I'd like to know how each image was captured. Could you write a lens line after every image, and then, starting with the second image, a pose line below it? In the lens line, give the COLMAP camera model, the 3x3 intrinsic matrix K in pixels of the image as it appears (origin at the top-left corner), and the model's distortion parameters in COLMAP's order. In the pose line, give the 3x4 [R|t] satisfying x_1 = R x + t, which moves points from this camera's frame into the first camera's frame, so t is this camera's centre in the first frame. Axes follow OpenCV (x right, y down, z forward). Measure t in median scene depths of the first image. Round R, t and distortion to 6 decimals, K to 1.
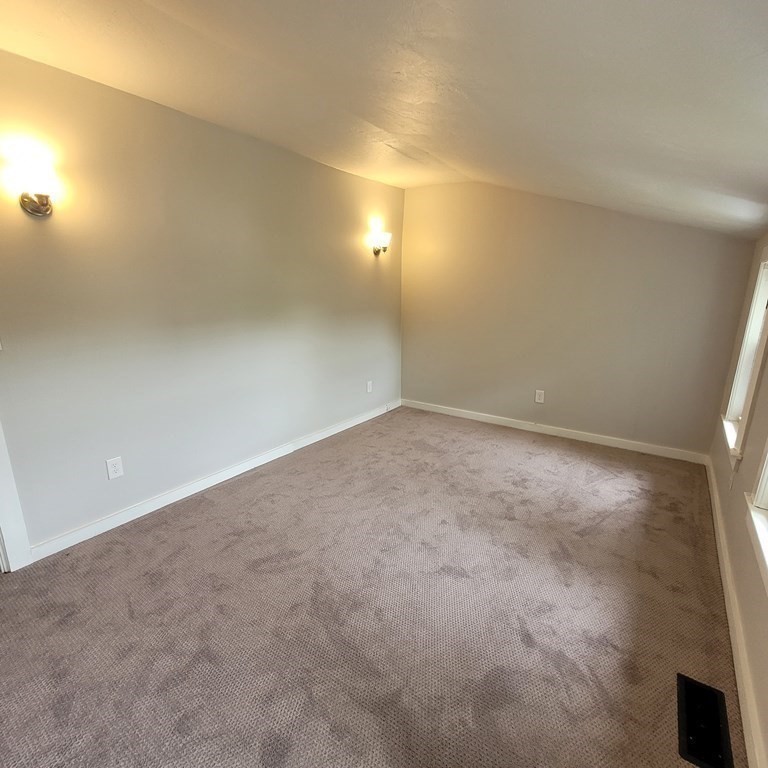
lens RADIAL K [[401.3, 0, 379.7], [0, 401.3, 383.7], [0, 0, 1]] dist [0.001800, -0.002069]
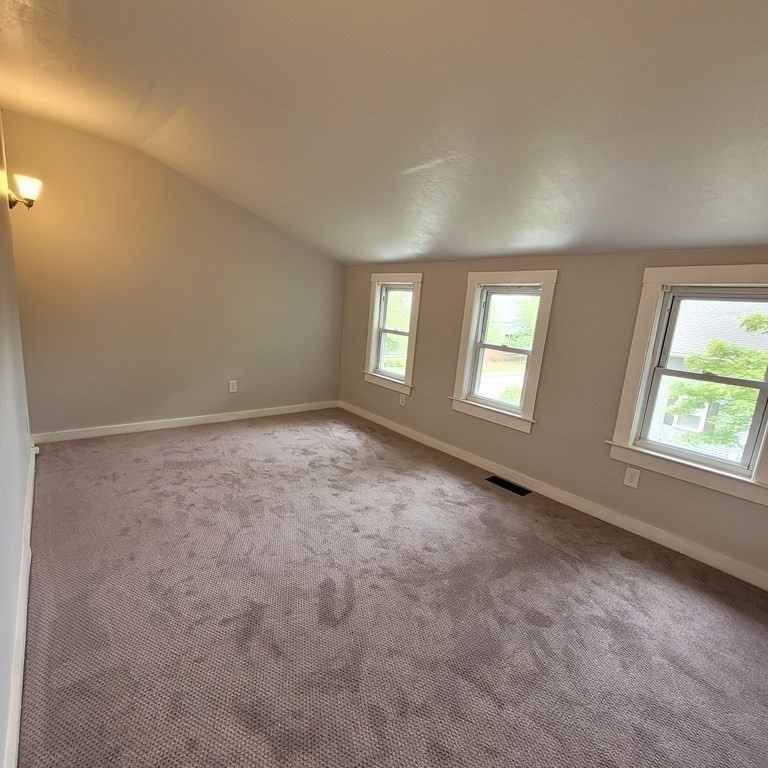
lens RADIAL K [[401.3, 0, 379.5], [0, 401.3, 383.3], [0, 0, 1]] dist [0.001800, -0.002069]
pose [[0.263219, -0.163550, 0.950772, -0.714592], [0.152455, 0.980193, 0.126405, -0.071505], [-0.952614, 0.111678, 0.282940, 0.461434]]
